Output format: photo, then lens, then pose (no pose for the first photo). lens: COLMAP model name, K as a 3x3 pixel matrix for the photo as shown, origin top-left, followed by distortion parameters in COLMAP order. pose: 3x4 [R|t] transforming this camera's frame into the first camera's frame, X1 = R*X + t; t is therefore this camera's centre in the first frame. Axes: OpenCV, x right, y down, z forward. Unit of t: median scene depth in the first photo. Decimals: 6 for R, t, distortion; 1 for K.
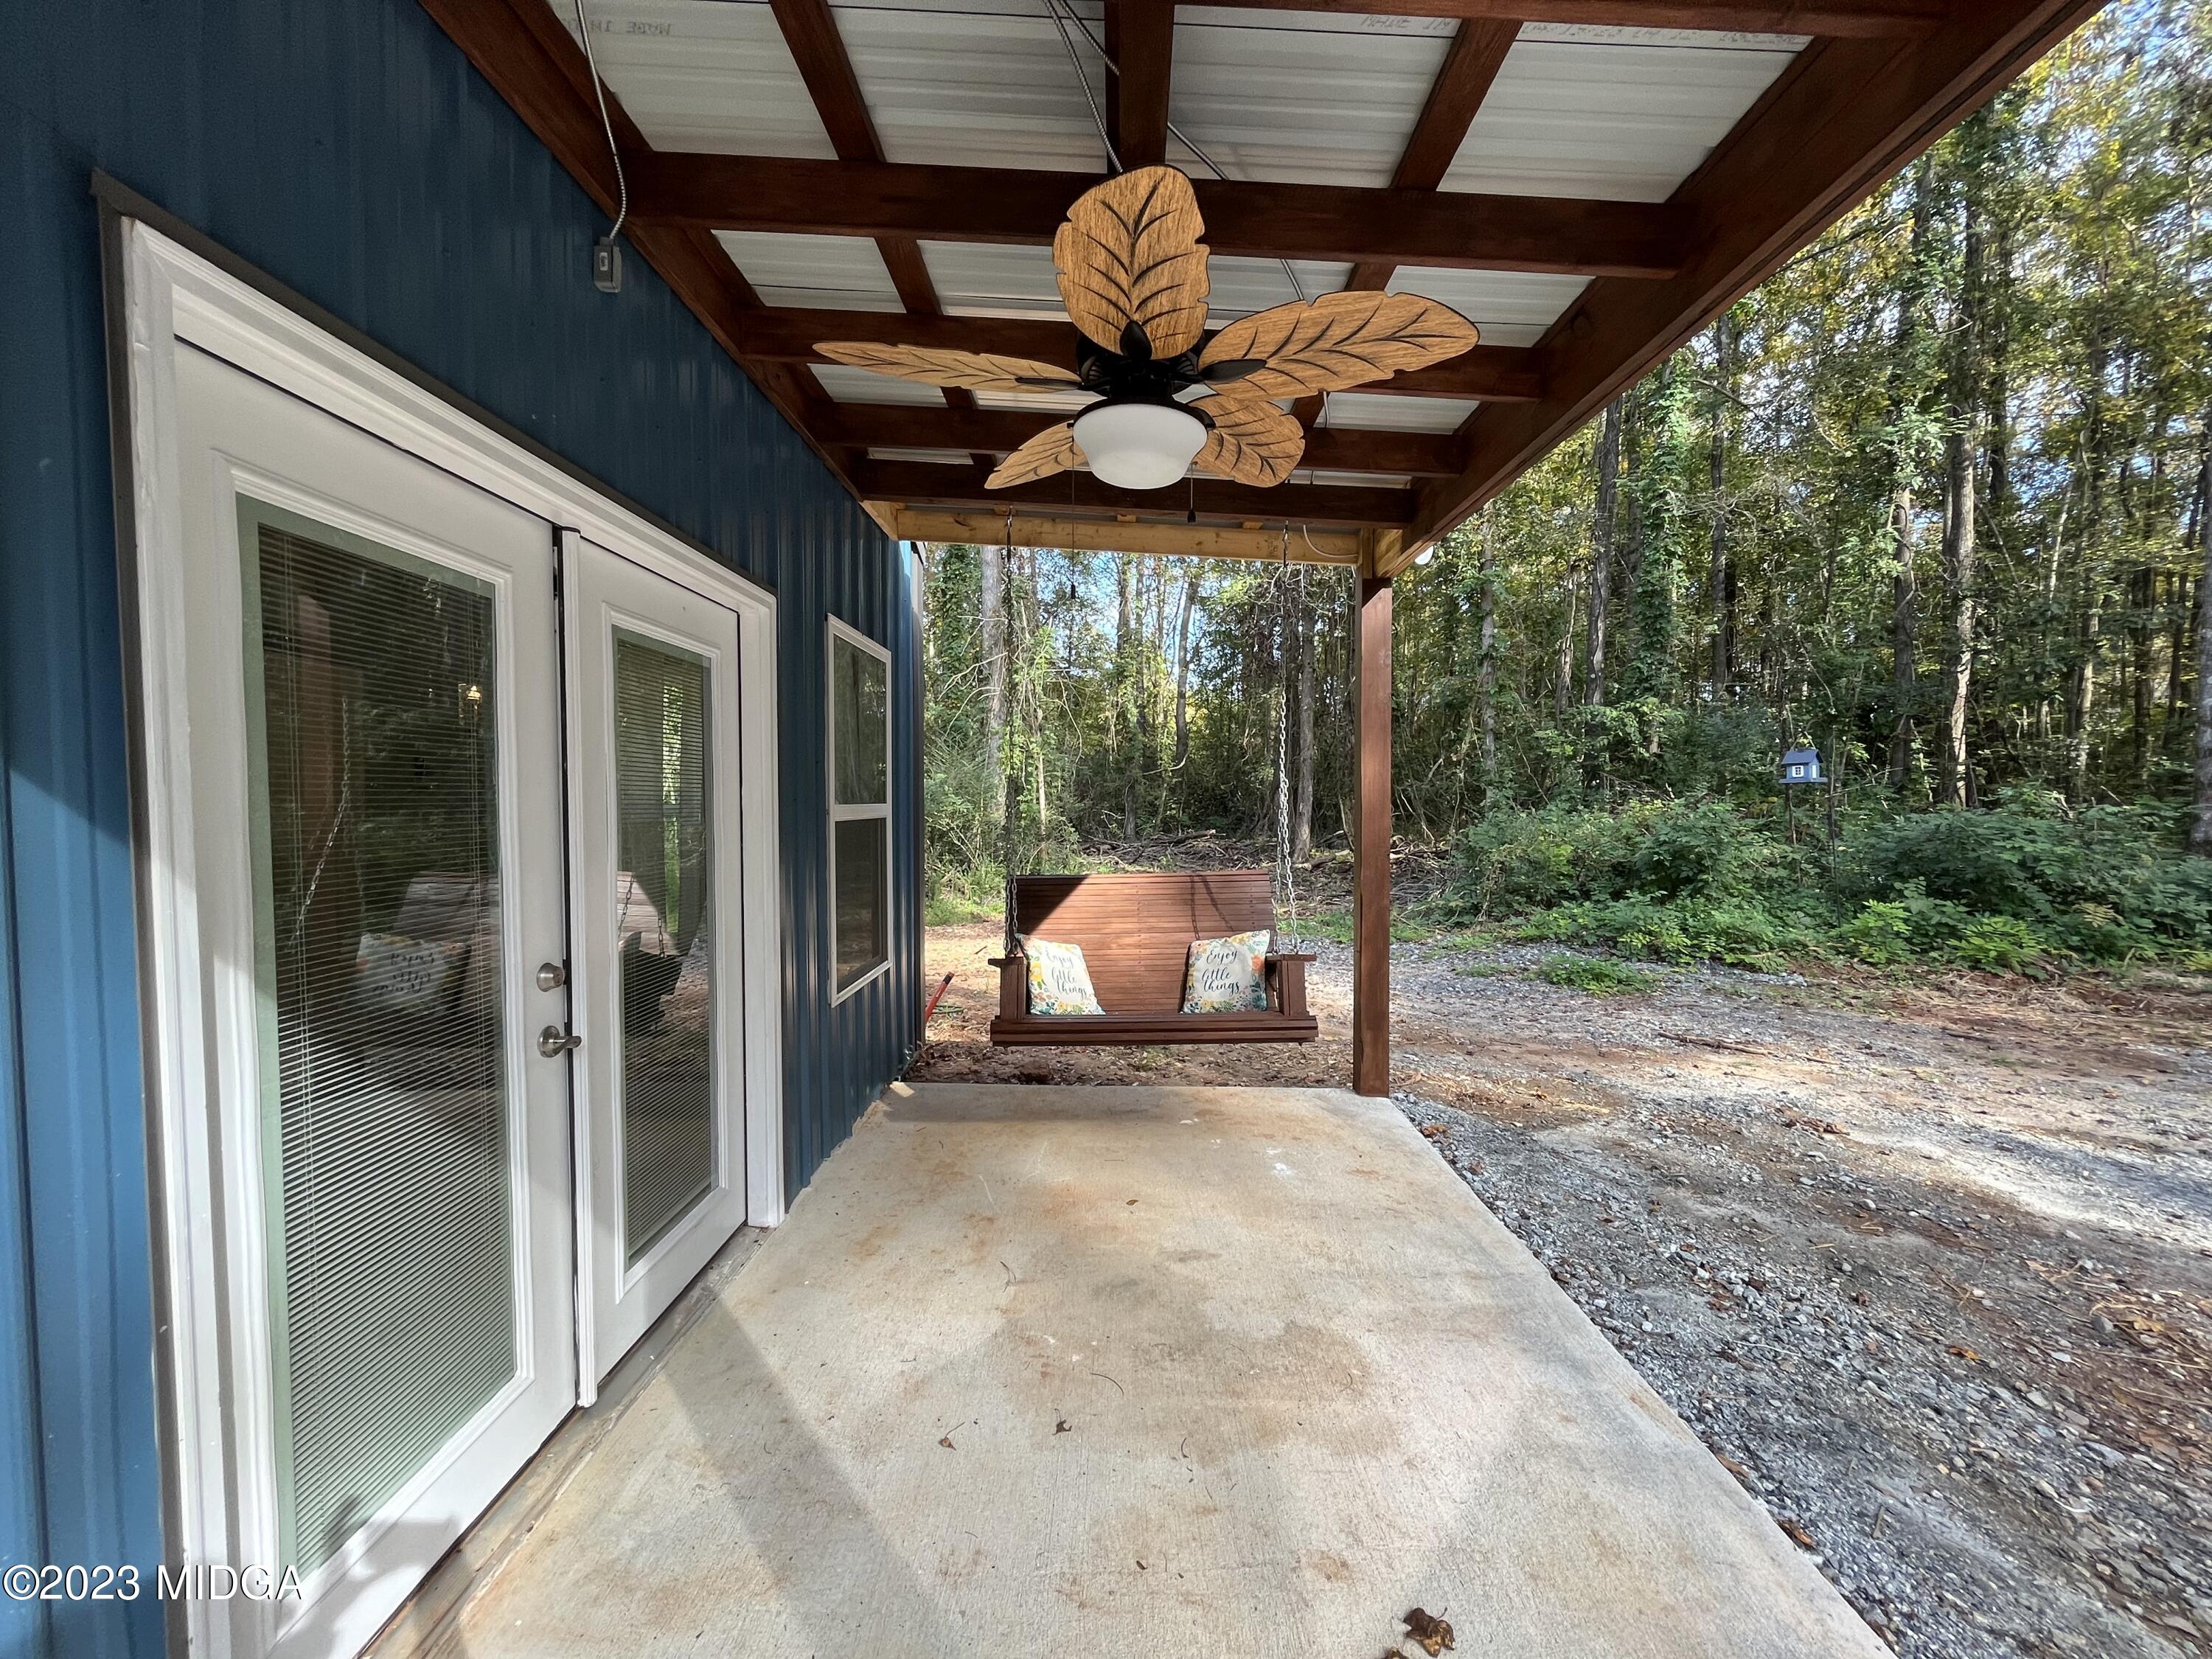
lens RADIAL K [[894.0, 0, 1104.8], [0, 894.0, 833.9], [0, 0, 1]] dist [-0.003670, 0.000383]
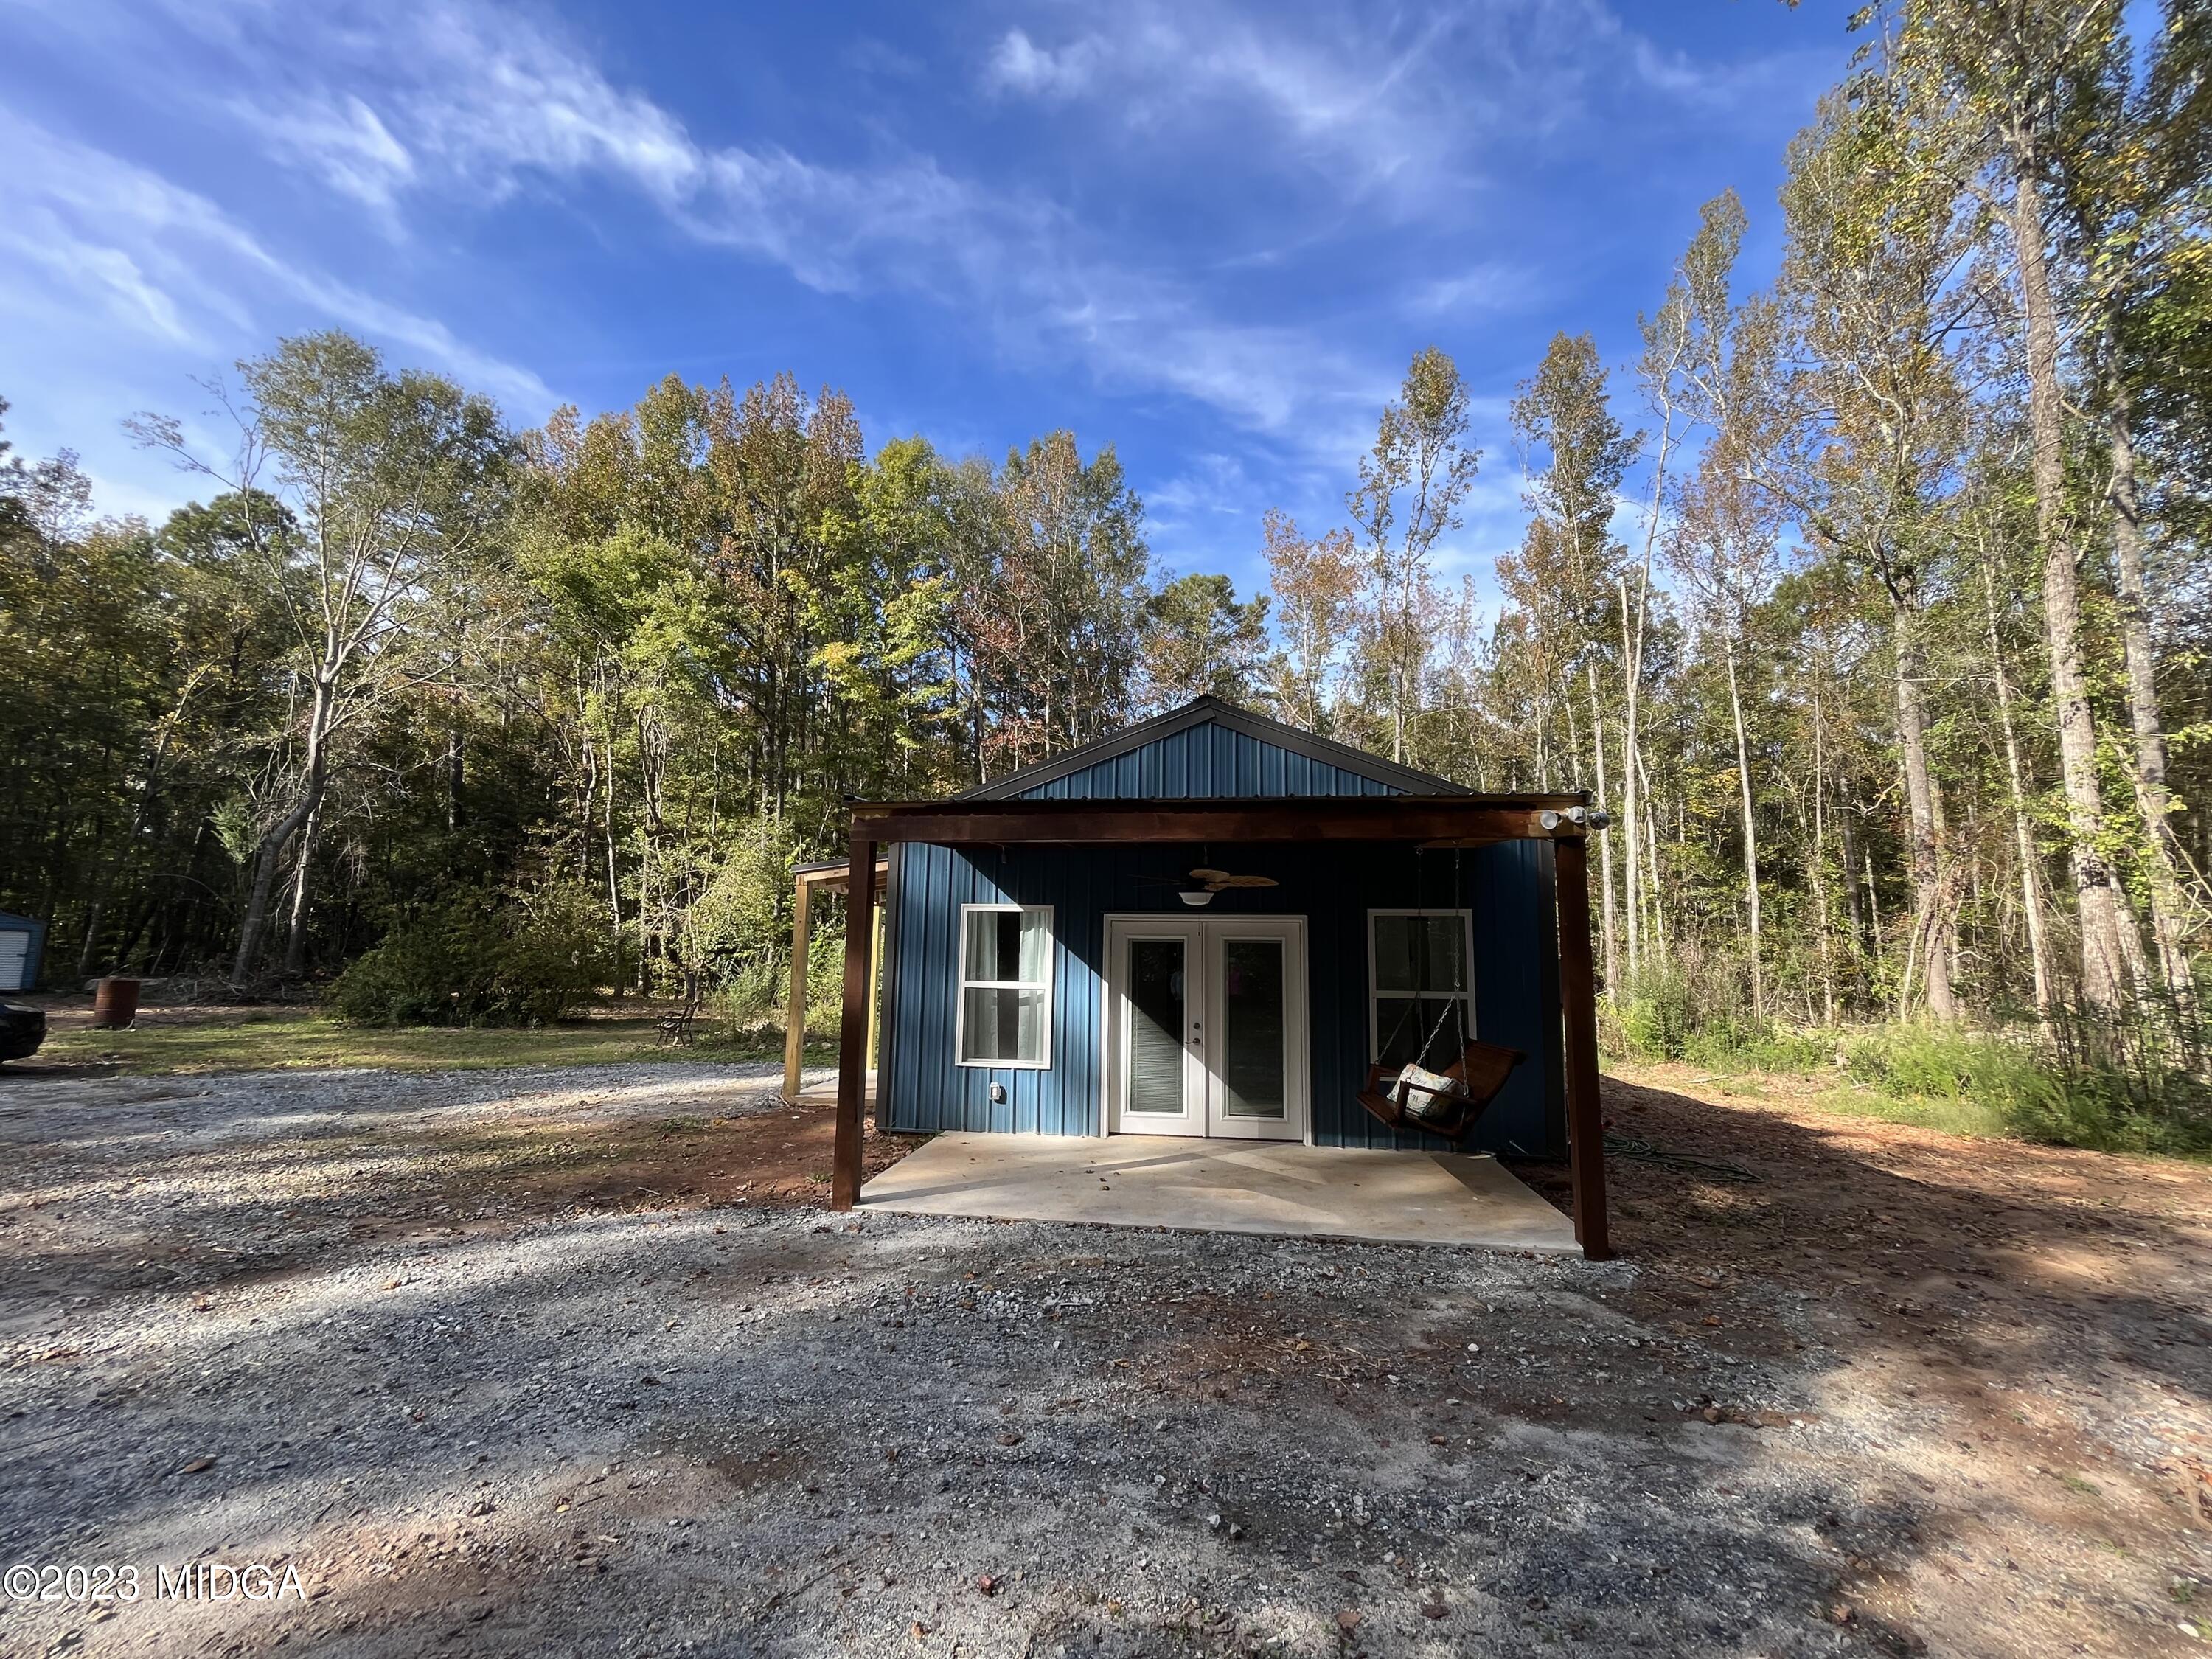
lens RADIAL K [[894.0, 0, 1104.8], [0, 894.0, 833.9], [0, 0, 1]] dist [-0.003670, 0.000383]
pose [[-0.121365, -0.135507, -0.983315, 2.323057], [-0.051052, 0.990179, -0.130151, -0.106973], [0.991294, 0.034405, -0.127091, 0.652459]]
